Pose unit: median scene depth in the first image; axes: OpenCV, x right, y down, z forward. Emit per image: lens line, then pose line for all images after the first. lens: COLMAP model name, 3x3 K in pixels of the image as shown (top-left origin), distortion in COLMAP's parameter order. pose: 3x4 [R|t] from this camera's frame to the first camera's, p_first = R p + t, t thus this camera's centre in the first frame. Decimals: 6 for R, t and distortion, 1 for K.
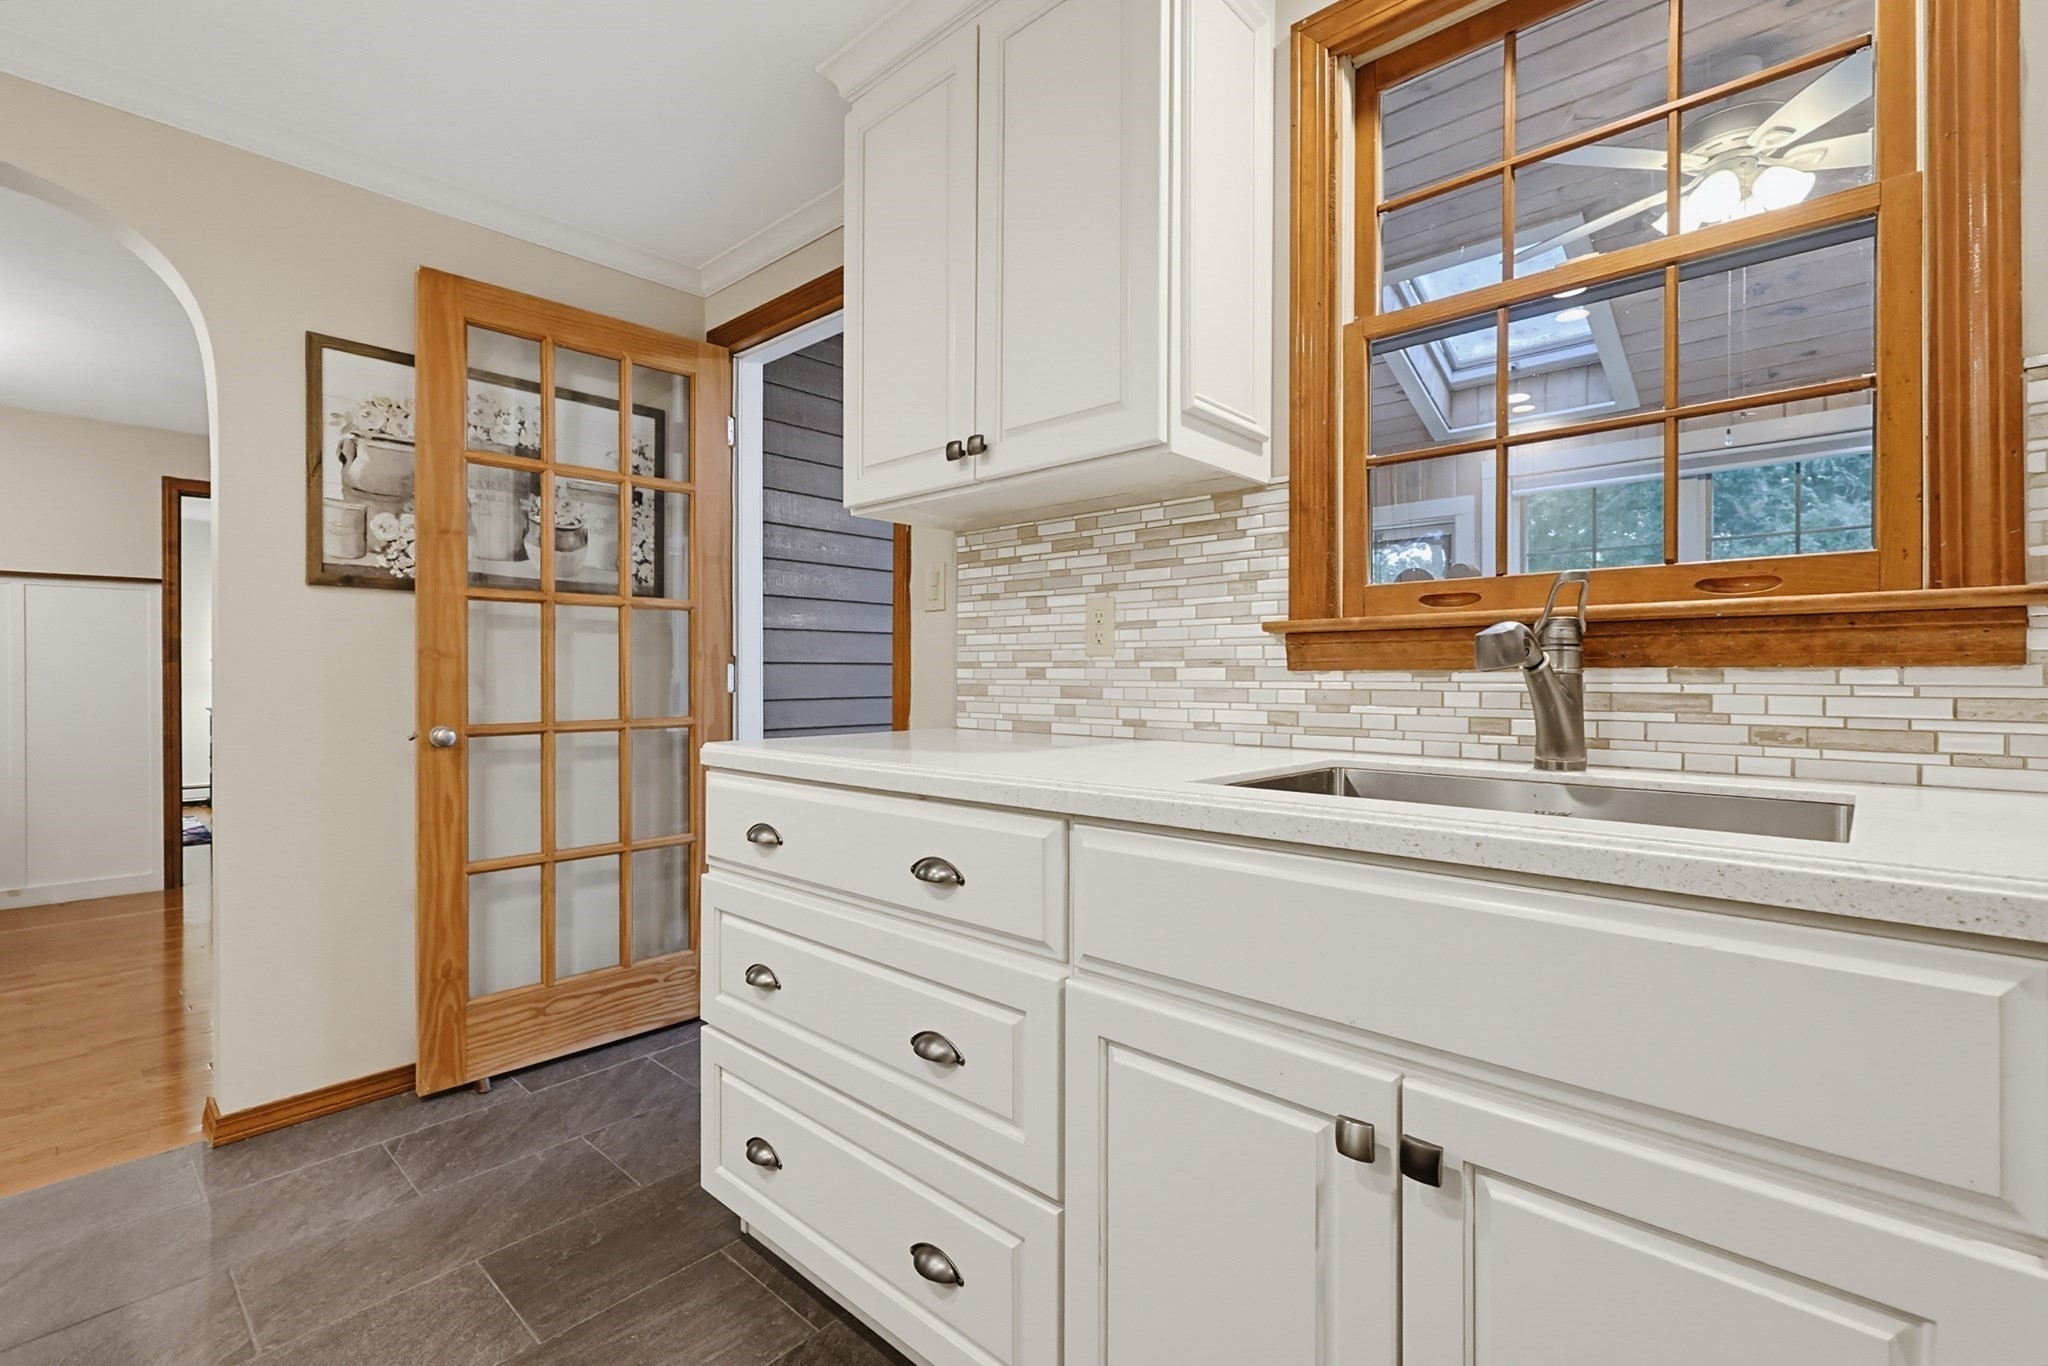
lens RADIAL K [[889.0, 0, 1028.7], [0, 889.0, 677.6], [0, 0, 1]] dist [-0.001447, -0.000603]
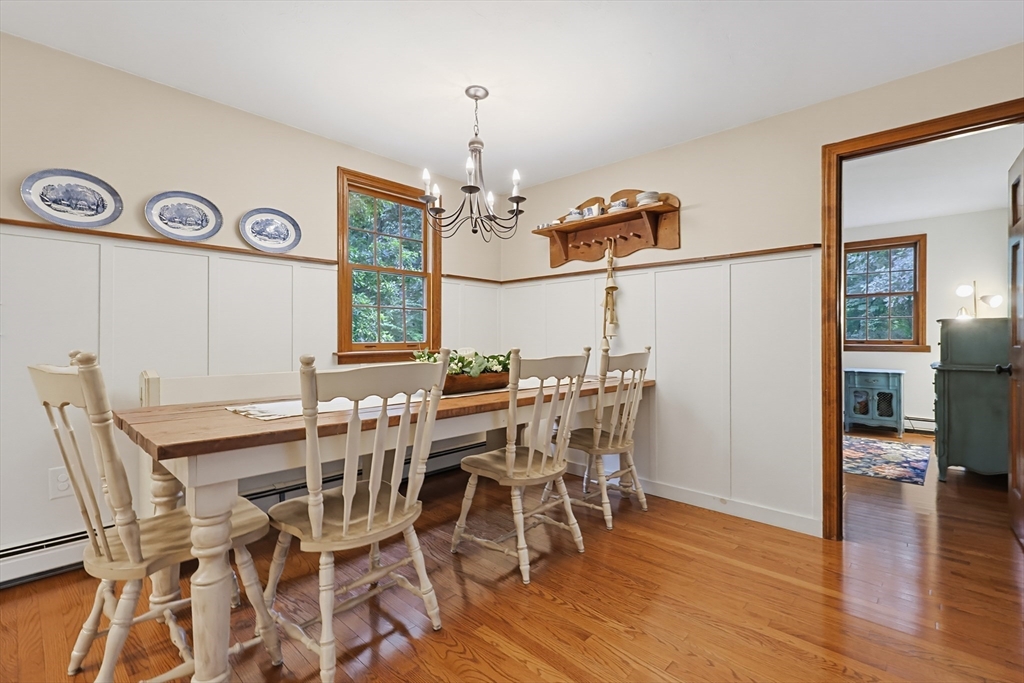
lens RADIAL K [[444.5, 0, 521.9], [0, 444.5, 336.4], [0, 0, 1]] dist [-0.001447, -0.000603]
pose [[-0.043097, -0.005134, -0.999058, -0.435170], [-0.006681, 0.999966, -0.004850, 0.005238], [0.999049, 0.006465, -0.043130, 0.666924]]
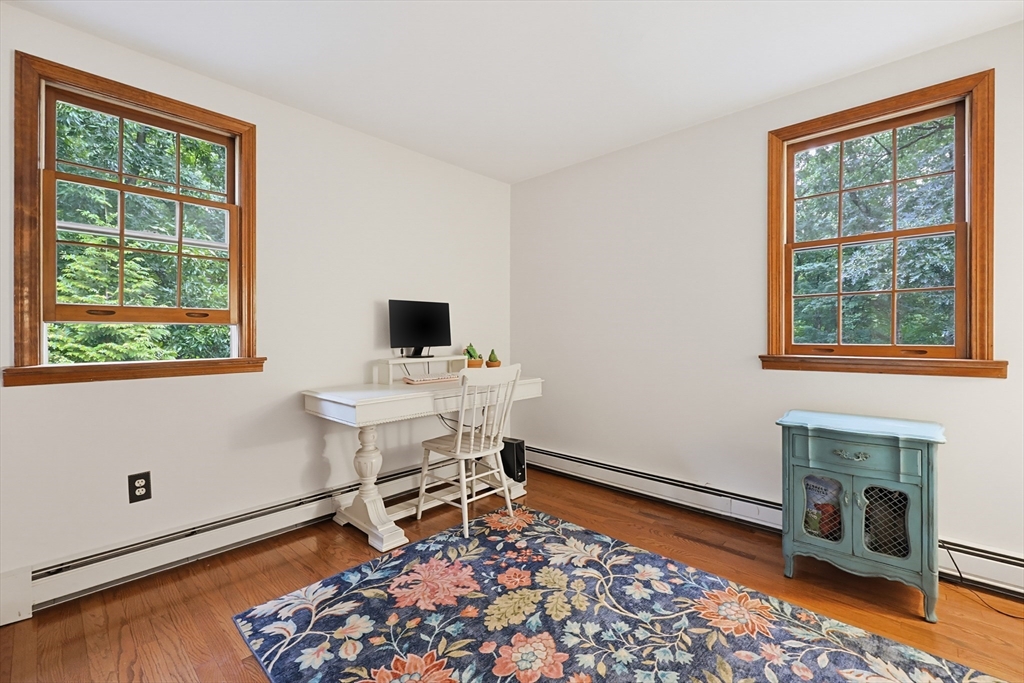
lens RADIAL K [[444.5, 0, 503.2], [0, 444.5, 342.0], [0, 0, 1]] dist [-0.001447, -0.000603]
pose [[-0.038861, 0.004280, -0.999235, -0.744981], [-0.000727, 0.999990, 0.004312, 0.001550], [0.999244, 0.000894, -0.038858, 0.889698]]
